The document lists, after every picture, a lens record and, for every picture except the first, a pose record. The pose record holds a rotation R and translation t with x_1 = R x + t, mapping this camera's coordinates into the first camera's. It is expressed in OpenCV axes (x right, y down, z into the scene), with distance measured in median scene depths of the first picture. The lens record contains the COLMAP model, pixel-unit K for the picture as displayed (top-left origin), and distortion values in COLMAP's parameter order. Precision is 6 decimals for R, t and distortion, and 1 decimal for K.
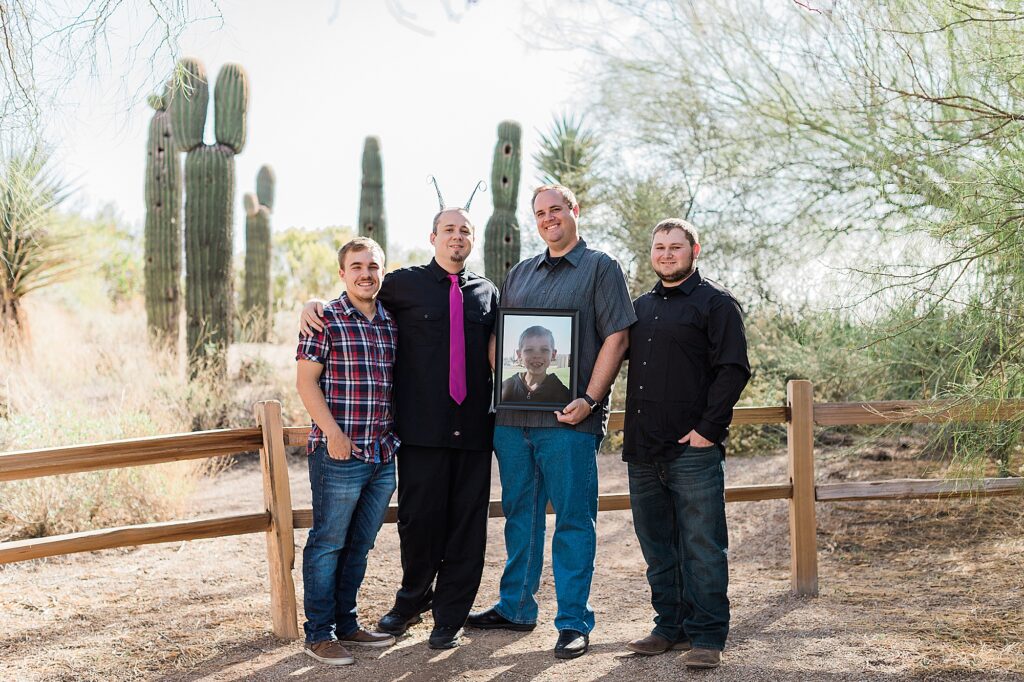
lens RADIAL K [[1574.2, 0, 505.5], [0, 1574.2, 342.2], [0, 0, 1]] dist [0.011248, 0.049085]
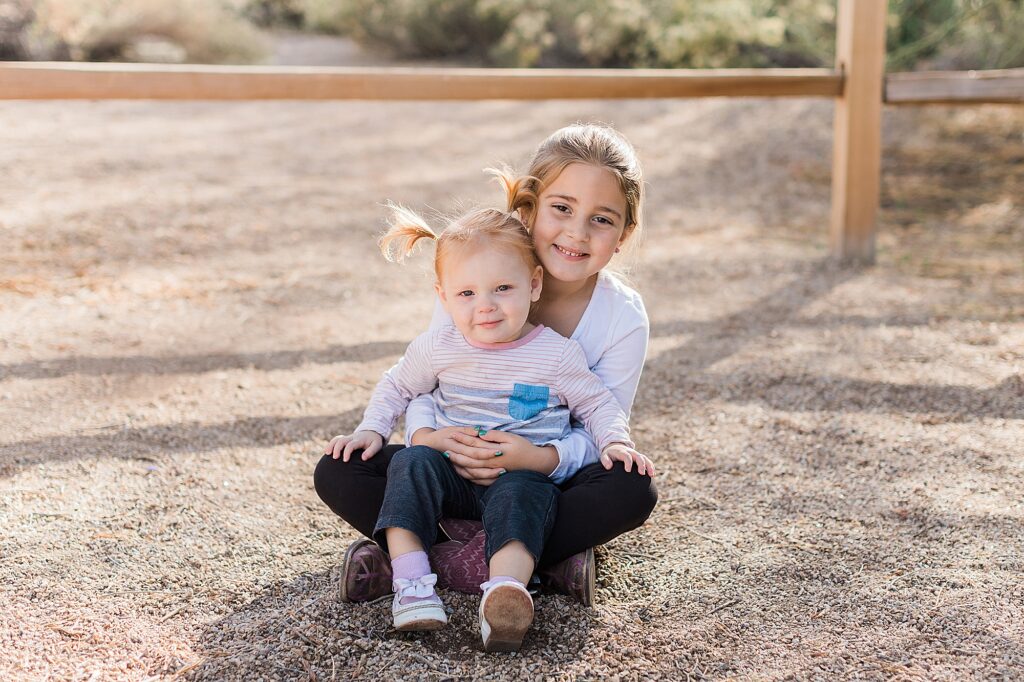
lens RADIAL K [[1693.4, 0, 512.0], [0, 1693.4, 341.0], [0, 0, 1]] dist [0.021861, 0.046130]
pose [[0.996750, 0.022533, 0.077336, 0.008971], [-0.036004, 0.983463, 0.177495, 0.048257], [-0.072057, -0.179703, 0.981078, 0.227811]]
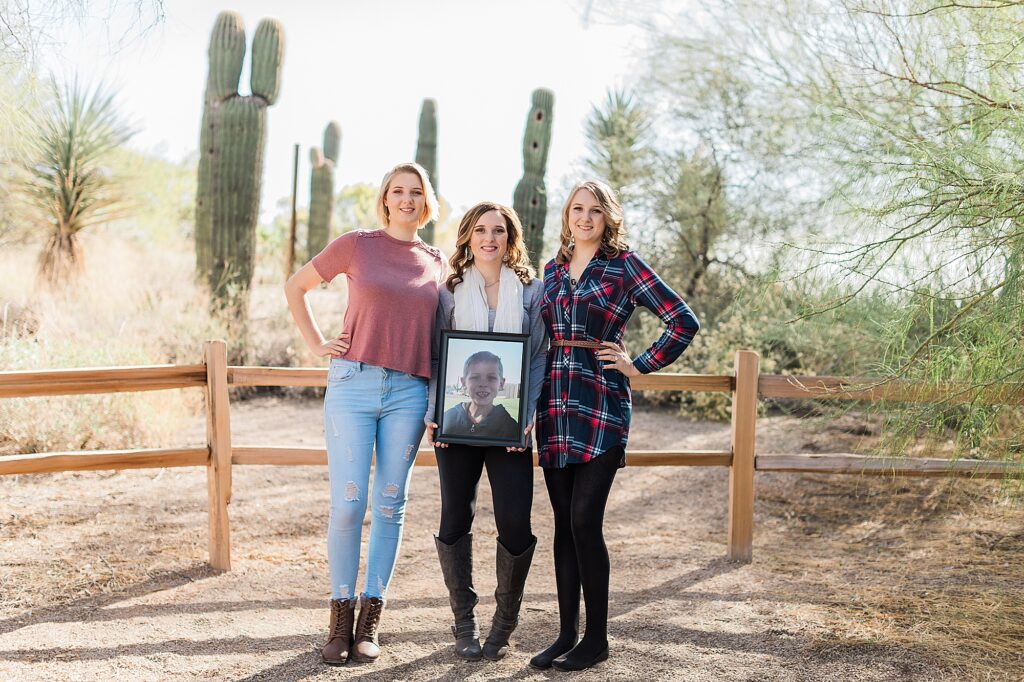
lens RADIAL K [[1474.6, 0, 512.0], [0, 1474.6, 341.0], [0, 0, 1]] dist [0.020974, -0.013792]
pose [[0.997047, 0.059097, -0.049041, 0.048518], [-0.057748, 0.997925, 0.028468, -0.000444], [0.050622, -0.025552, 0.998391, 0.023524]]
